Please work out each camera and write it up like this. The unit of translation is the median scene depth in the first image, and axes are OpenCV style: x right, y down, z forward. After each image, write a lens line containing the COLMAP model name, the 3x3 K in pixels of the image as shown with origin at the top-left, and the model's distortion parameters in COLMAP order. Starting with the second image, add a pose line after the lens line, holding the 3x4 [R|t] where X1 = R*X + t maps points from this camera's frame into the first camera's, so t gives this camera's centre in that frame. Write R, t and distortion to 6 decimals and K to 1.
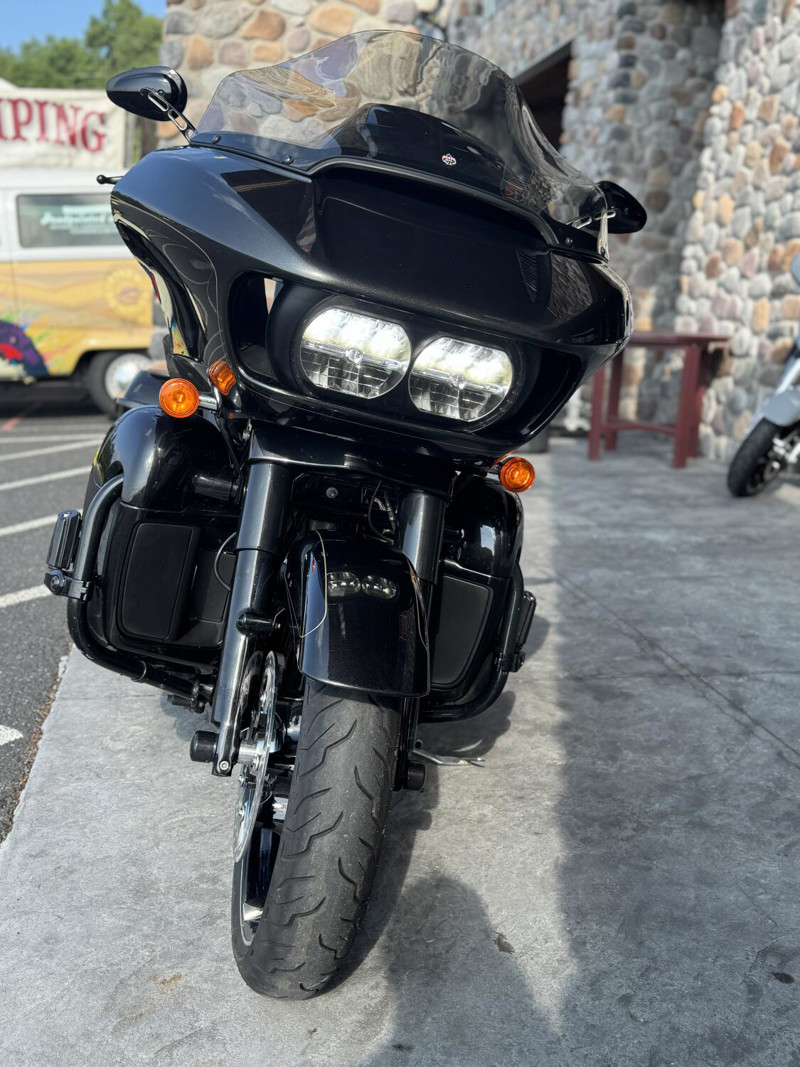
lens RADIAL K [[1036.0, 0, 402.3], [0, 1036.0, 545.0], [0, 0, 1]] dist [0.053576, 0.000000]
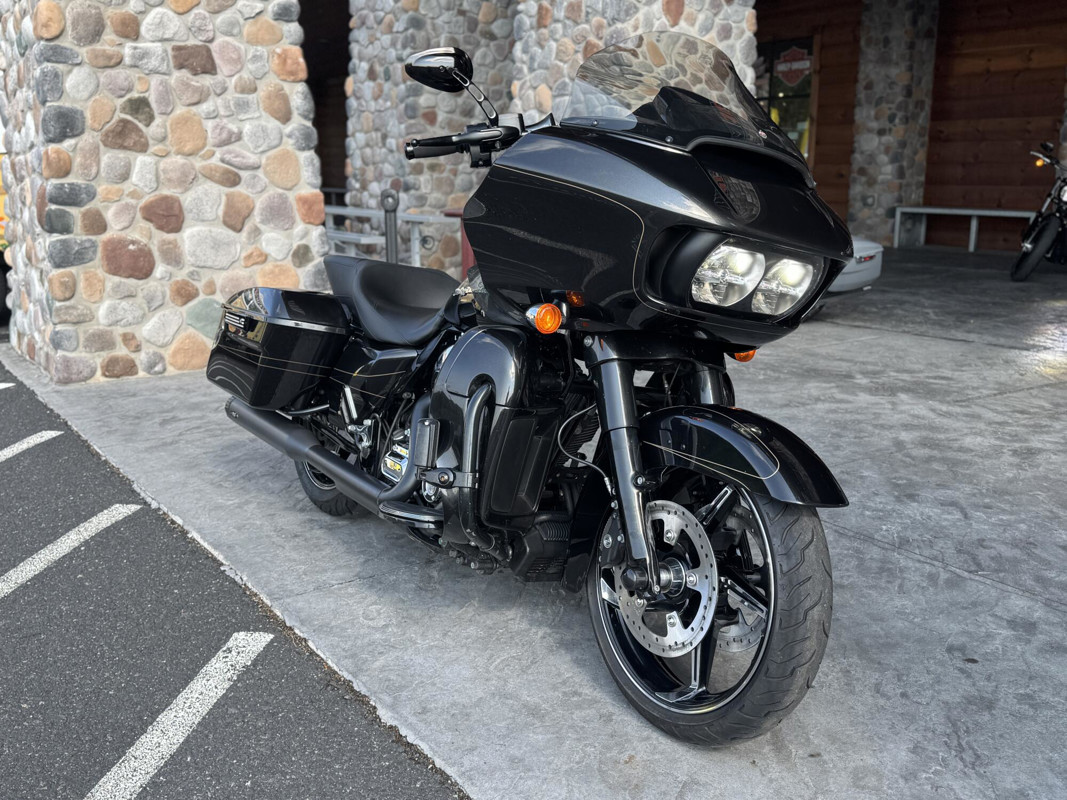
lens RADIAL K [[1036.0, 0, 527.0], [0, 1036.0, 429.7], [0, 0, 1]] dist [0.053576, 0.000000]
pose [[0.929451, -0.130827, 0.344971, -0.144428], [0.125744, 0.991366, 0.037177, -0.011888], [-0.346857, 0.008824, 0.937877, -0.037869]]
